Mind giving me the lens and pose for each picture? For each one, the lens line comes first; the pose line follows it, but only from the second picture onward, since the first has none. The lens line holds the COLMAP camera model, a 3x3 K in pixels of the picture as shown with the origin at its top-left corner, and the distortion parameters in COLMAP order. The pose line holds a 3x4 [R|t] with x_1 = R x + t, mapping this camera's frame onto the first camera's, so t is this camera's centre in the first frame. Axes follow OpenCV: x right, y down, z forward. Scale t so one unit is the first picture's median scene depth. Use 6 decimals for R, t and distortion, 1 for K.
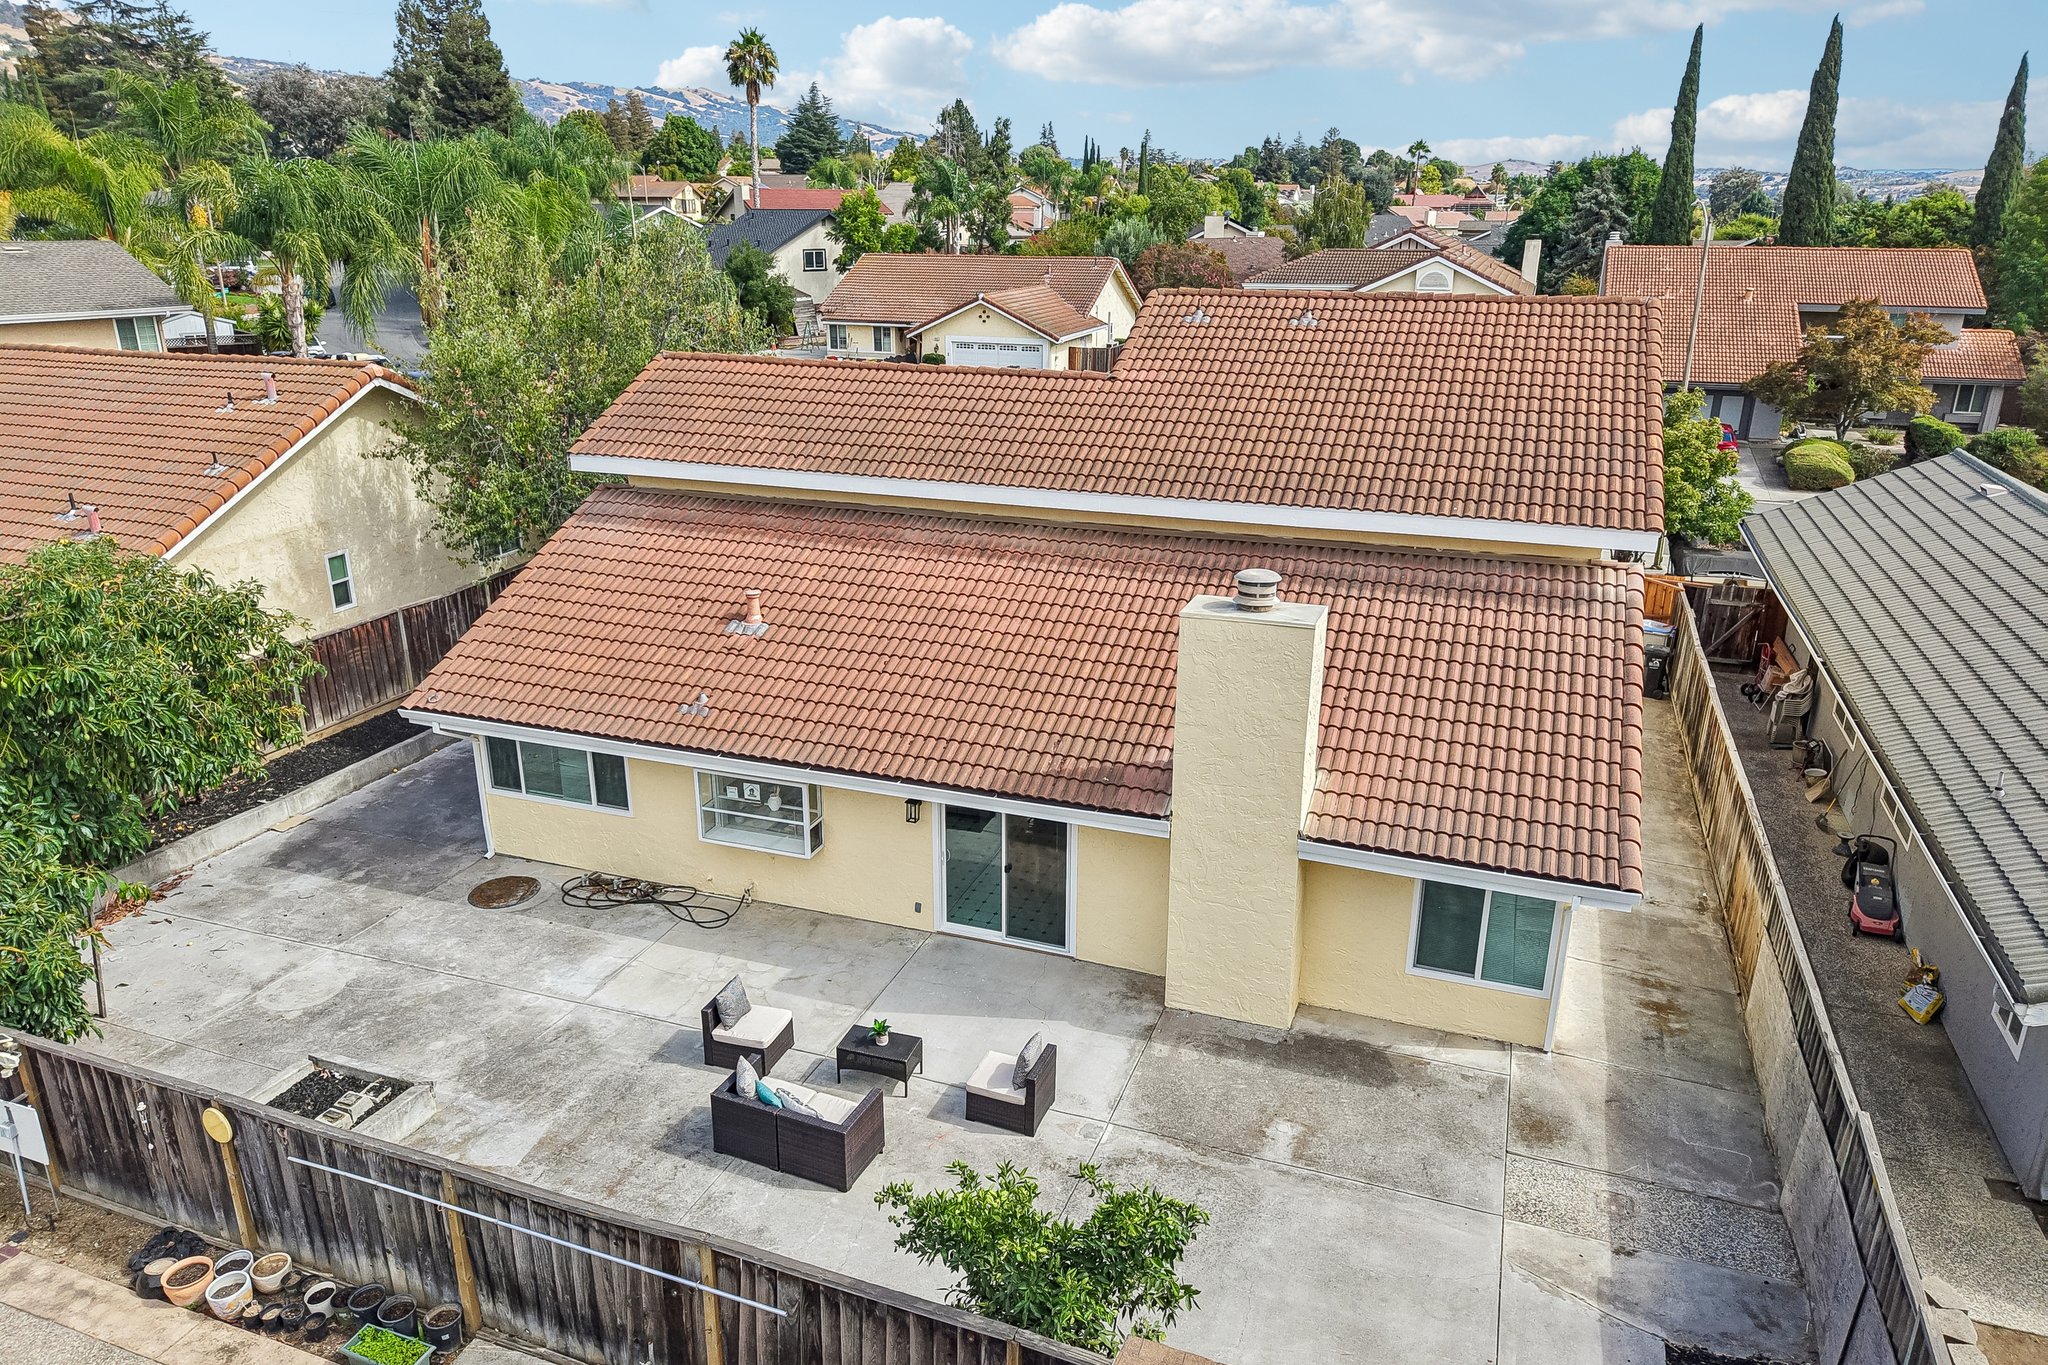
lens RADIAL K [[1365.2, 0, 1024.0], [0, 1365.2, 682.5], [0, 0, 1]] dist [0.022138, -0.018529]
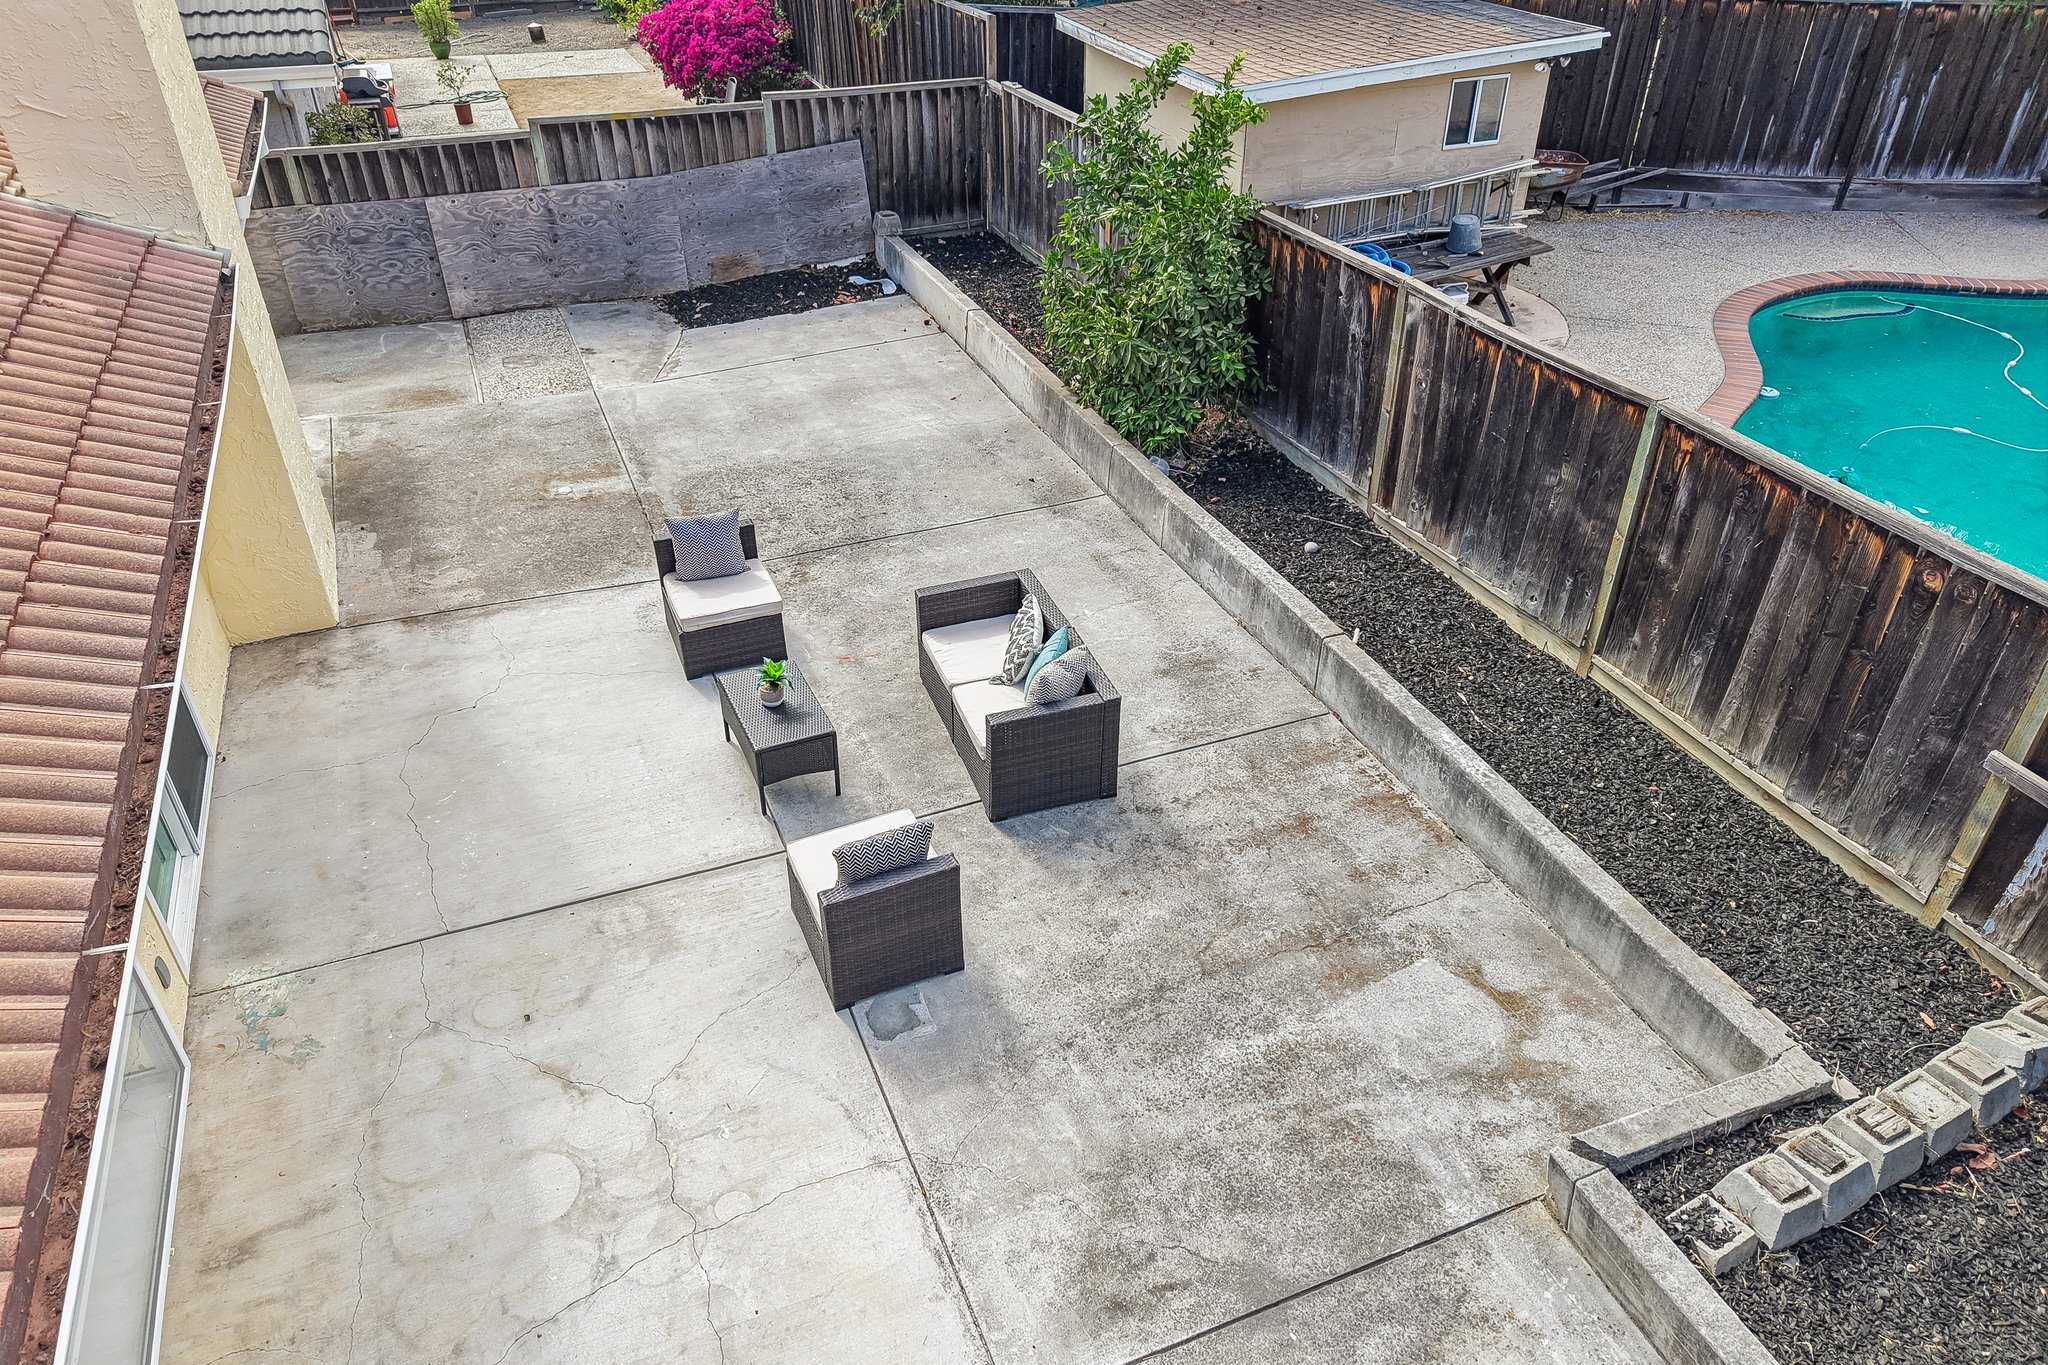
lens RADIAL K [[1365.2, 0, 1024.0], [0, 1365.2, 682.5], [0, 0, 1]] dist [0.022138, -0.018529]
pose [[-0.679628, -0.420386, 0.601150, -0.509300], [0.227460, 0.658338, 0.717532, -0.105415], [-0.697401, 0.624393, -0.351804, 1.165642]]
